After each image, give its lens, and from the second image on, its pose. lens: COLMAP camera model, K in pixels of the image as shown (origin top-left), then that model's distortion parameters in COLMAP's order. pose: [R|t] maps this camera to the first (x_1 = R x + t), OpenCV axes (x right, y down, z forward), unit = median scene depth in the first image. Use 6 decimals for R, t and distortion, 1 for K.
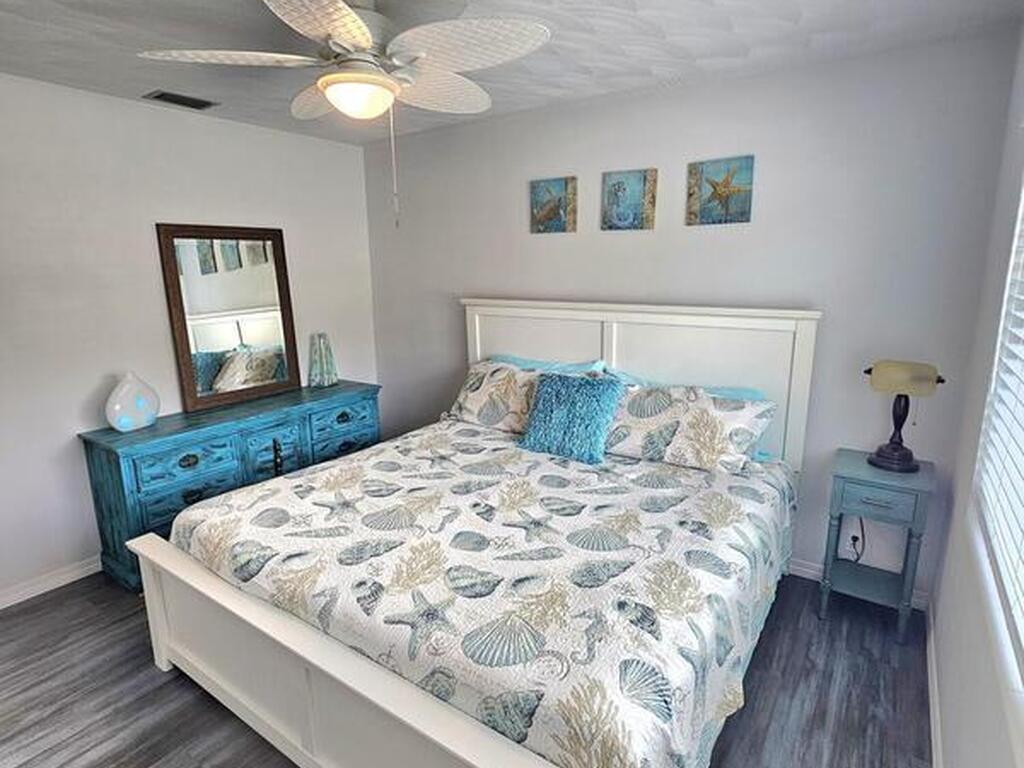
lens RADIAL K [[554.9, 0, 512.0], [0, 554.9, 384.0], [0, 0, 1]] dist [-0.001217, 0.000132]
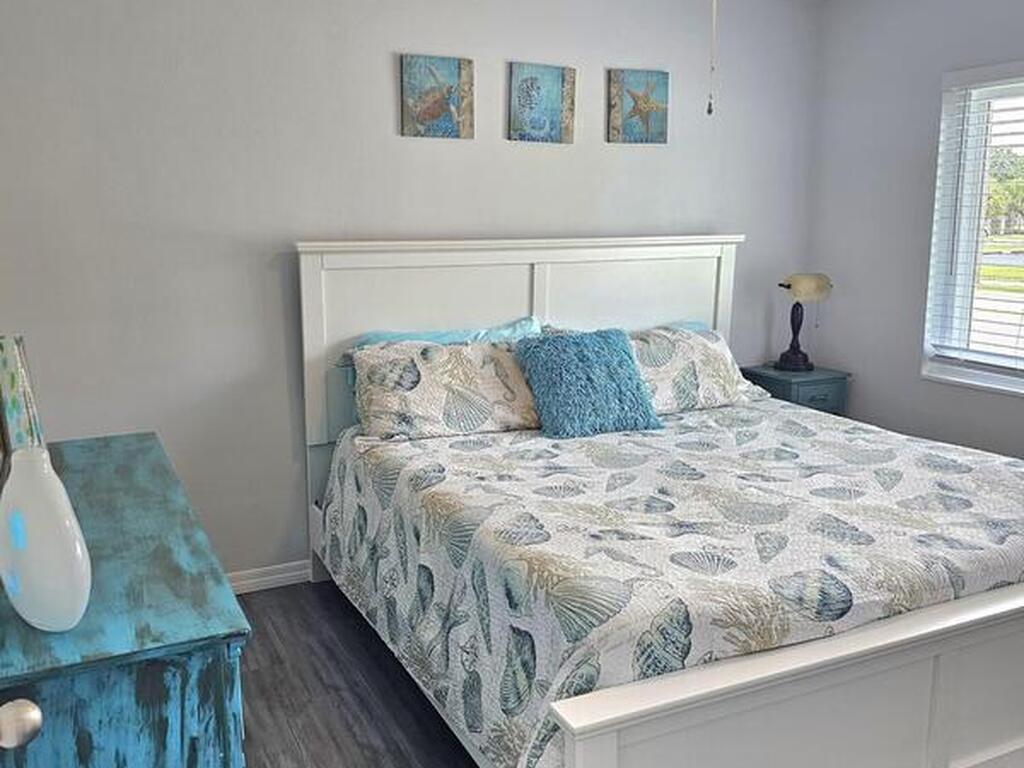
lens RADIAL K [[900.1, 0, 512.0], [0, 900.1, 384.0], [0, 0, 1]] dist [0.099131, -0.155773]
pose [[0.494157, -0.151446, 0.856080, -1.014028], [0.184466, 0.980553, 0.066987, -0.044444], [-0.849577, 0.124816, 0.512484, 0.470355]]
